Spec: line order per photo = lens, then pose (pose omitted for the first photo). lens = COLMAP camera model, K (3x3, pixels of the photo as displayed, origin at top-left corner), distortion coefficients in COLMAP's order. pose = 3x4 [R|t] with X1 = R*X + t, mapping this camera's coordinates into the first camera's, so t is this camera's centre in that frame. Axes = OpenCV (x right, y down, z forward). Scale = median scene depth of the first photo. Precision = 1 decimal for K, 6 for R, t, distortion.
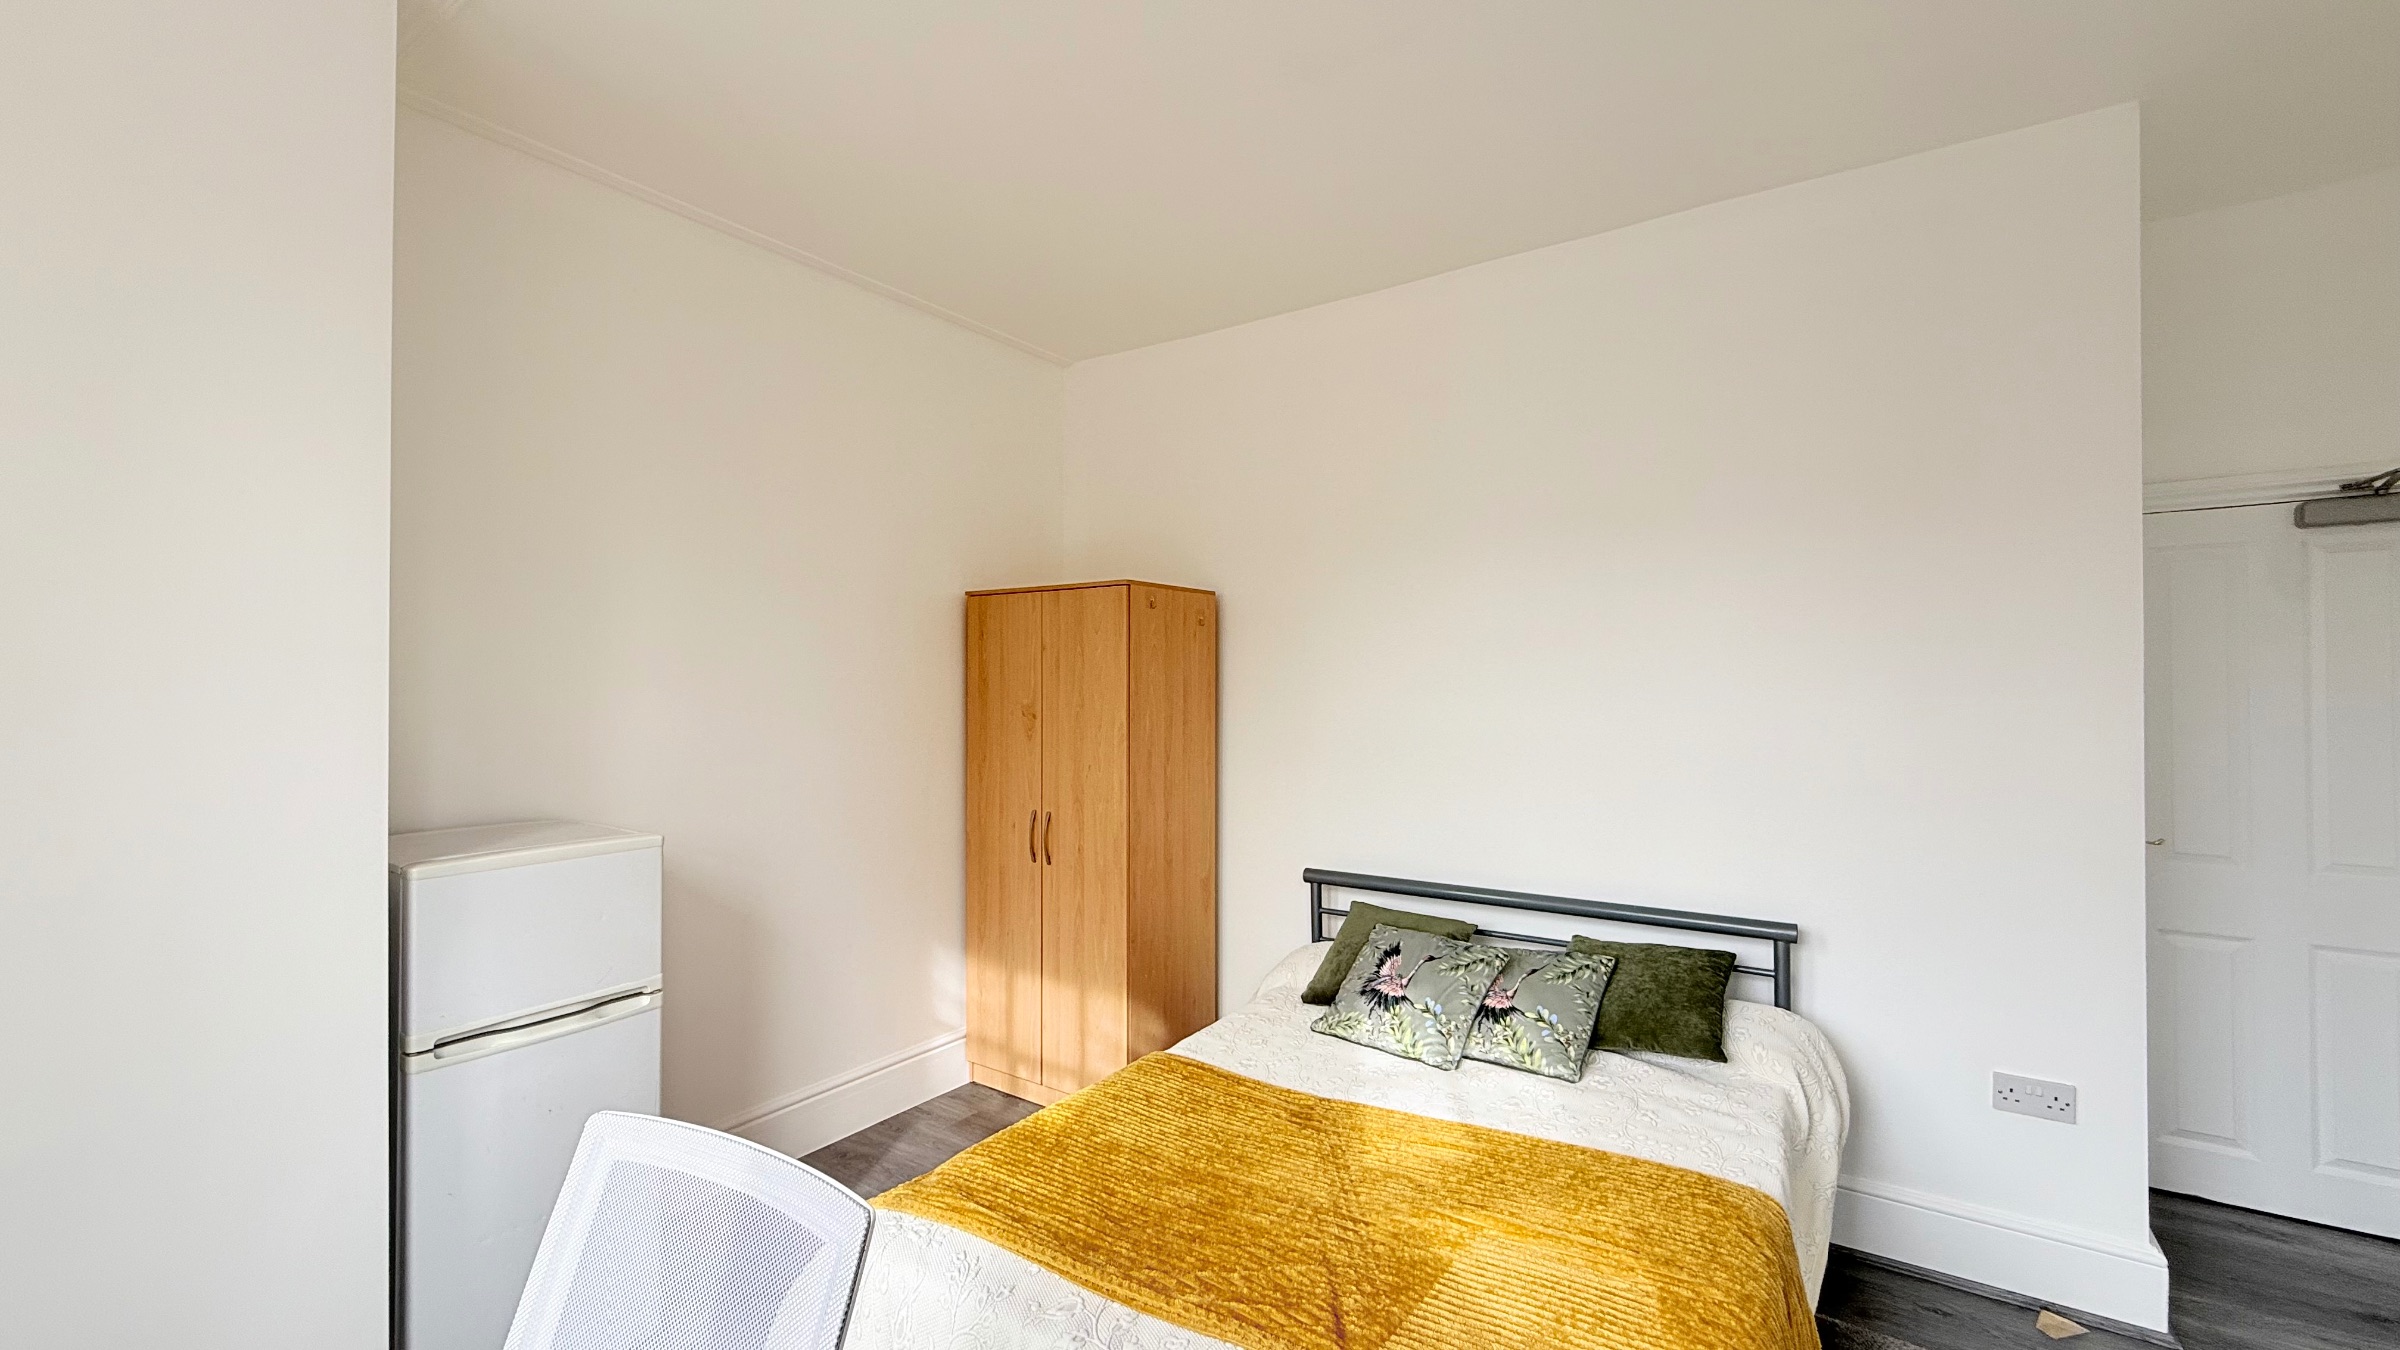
lens RADIAL K [[957.3, 0, 1196.8], [0, 957.3, 671.2], [0, 0, 1]] dist [-0.000413, -0.000008]
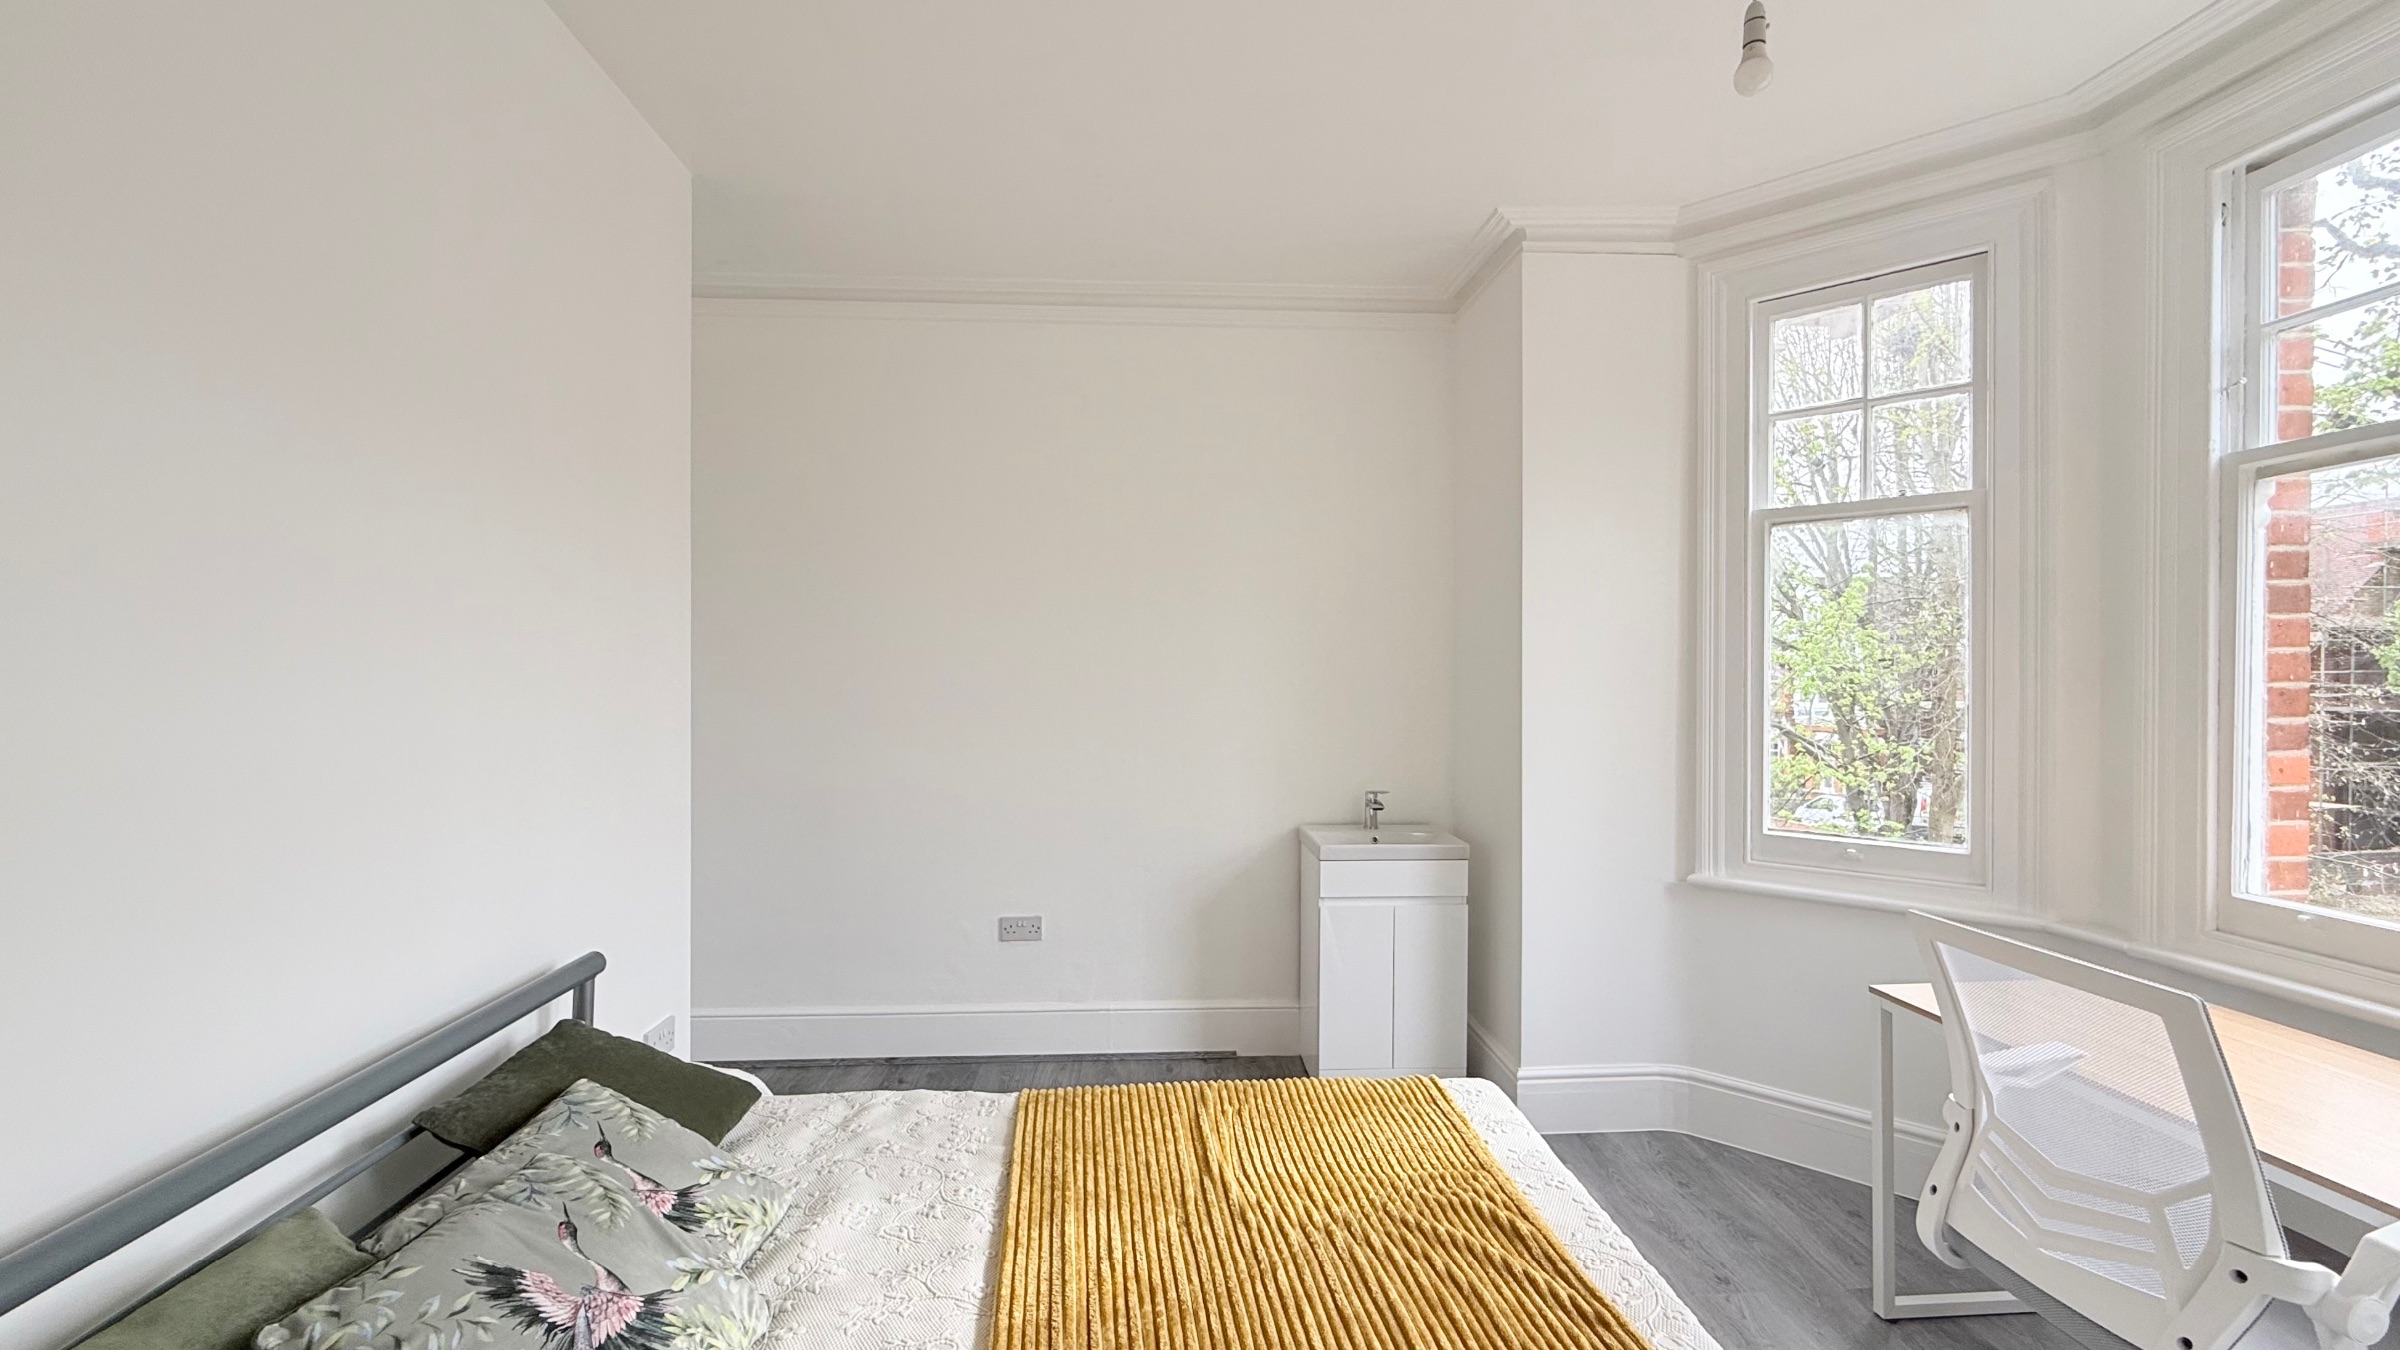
lens RADIAL K [[994.5, 0, 1190.1], [0, 994.5, 678.3], [0, 0, 1]] dist [-0.001415, 0.000352]
pose [[-0.611534, -0.004690, 0.791204, -0.335784], [-0.010982, 0.999936, -0.002561, 0.029849], [-0.791142, -0.010255, -0.611547, 1.086989]]
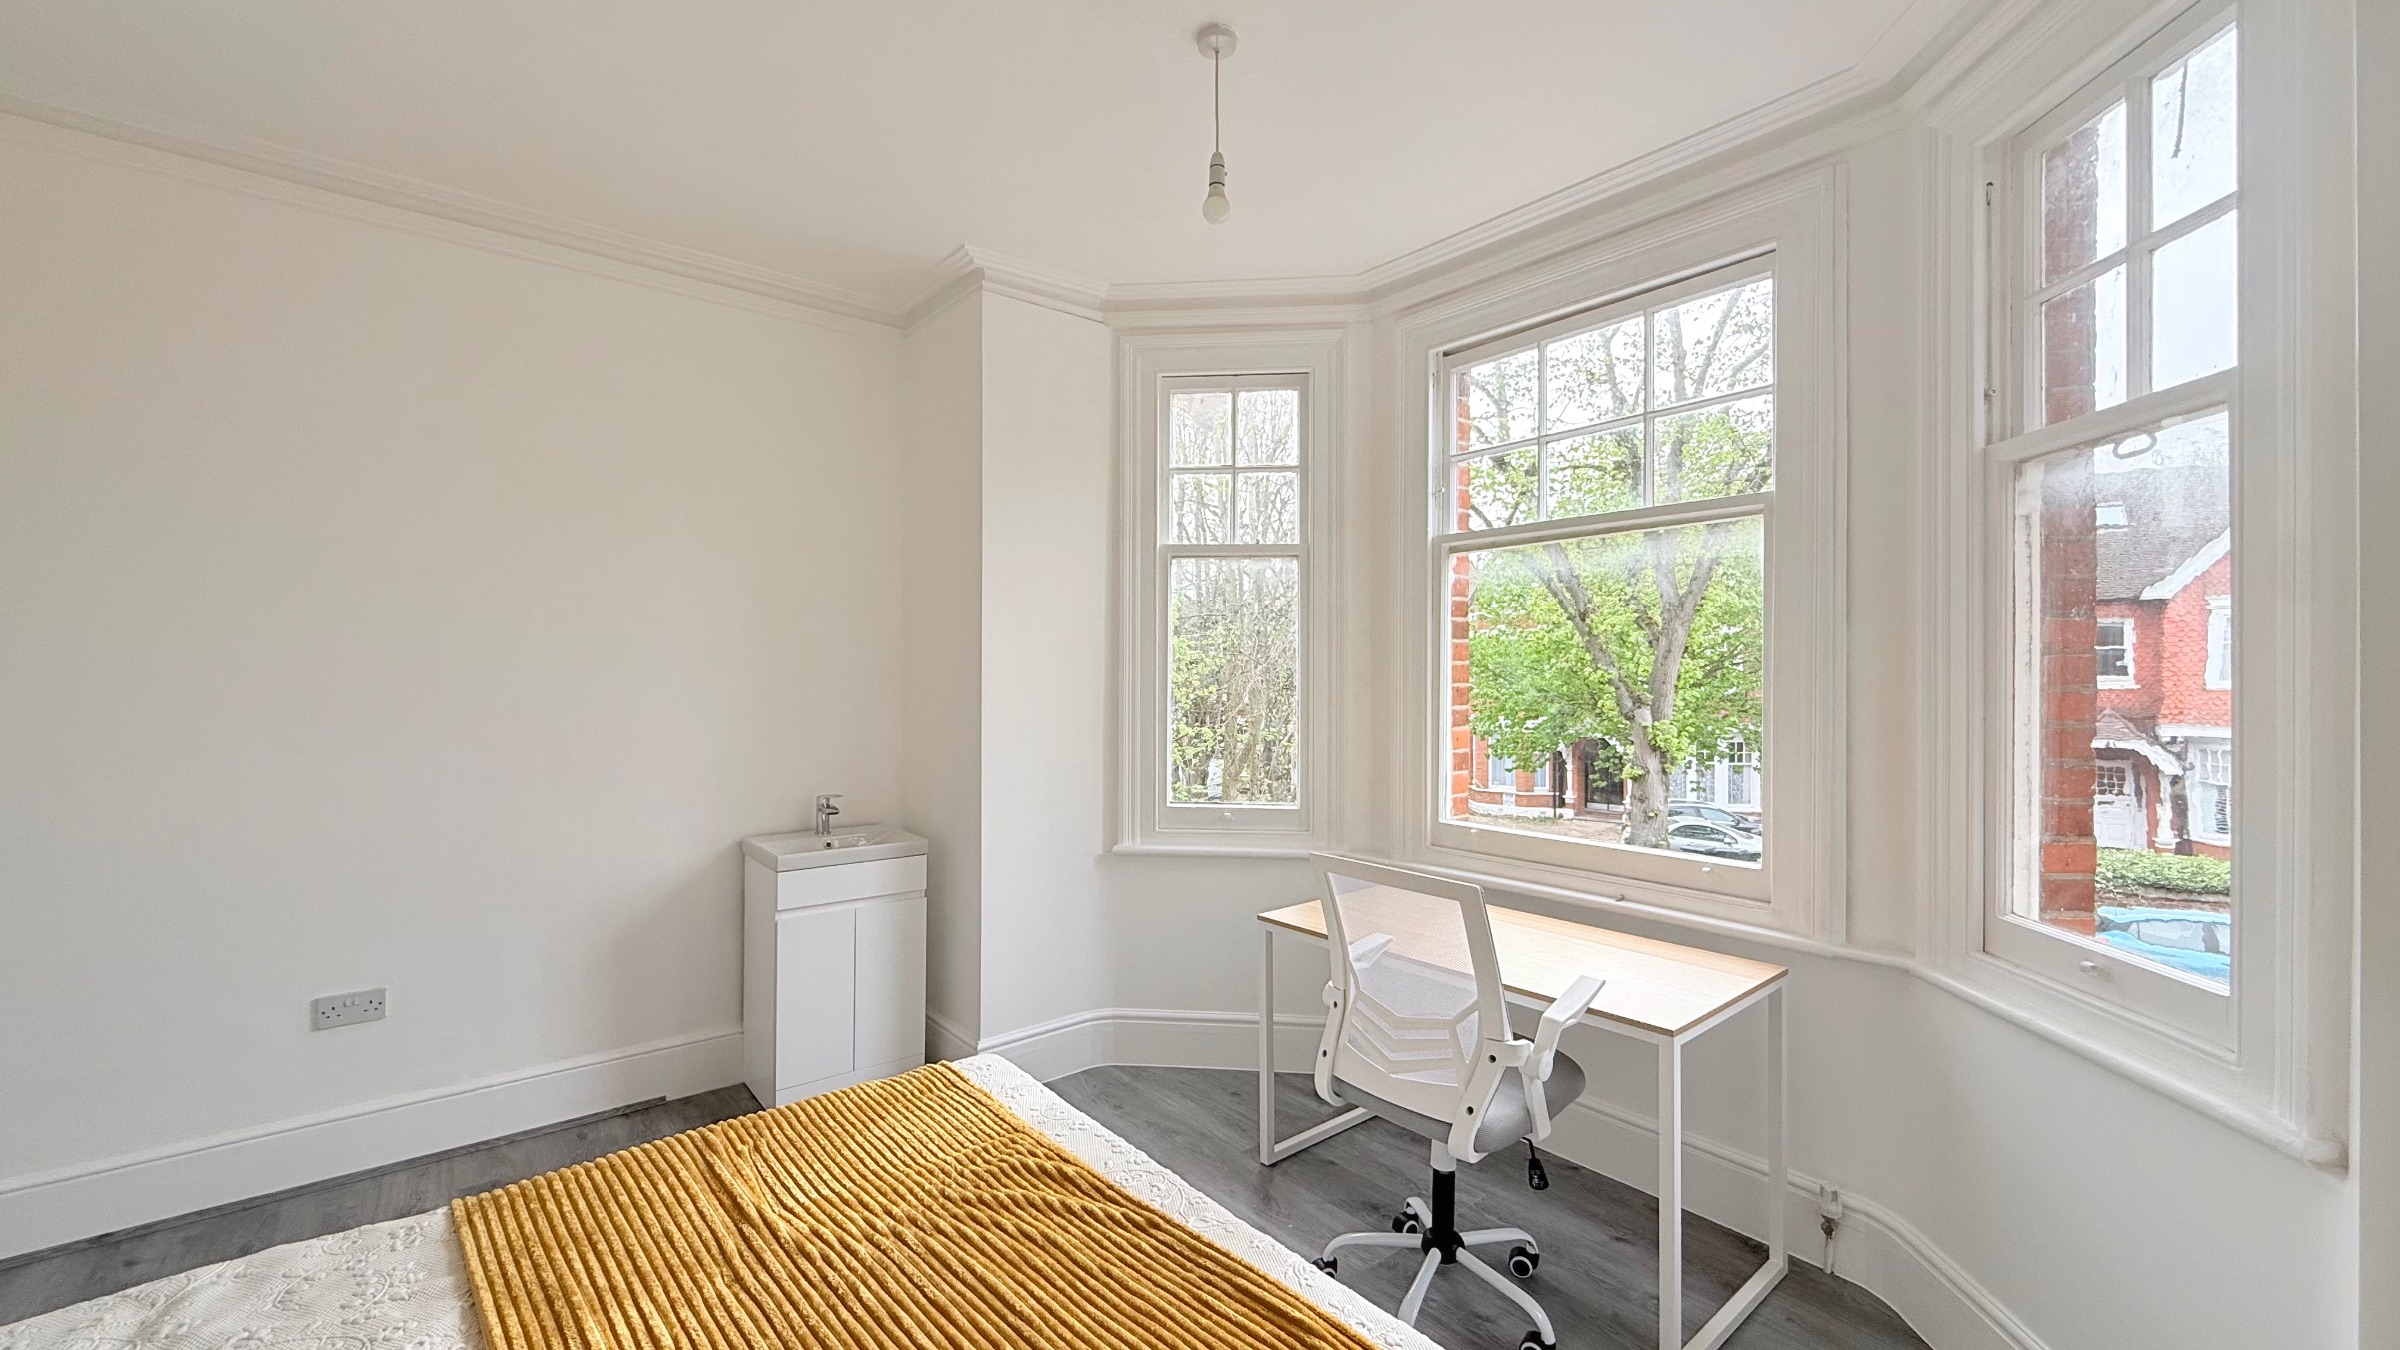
lens RADIAL K [[957.3, 0, 1196.8], [0, 957.3, 671.2], [0, 0, 1]] dist [-0.000413, -0.000008]
pose [[-0.962024, -0.002006, 0.272957, -0.244108], [-0.006586, 0.999852, -0.015867, 0.027122], [-0.272885, -0.017062, -0.961895, 1.169072]]
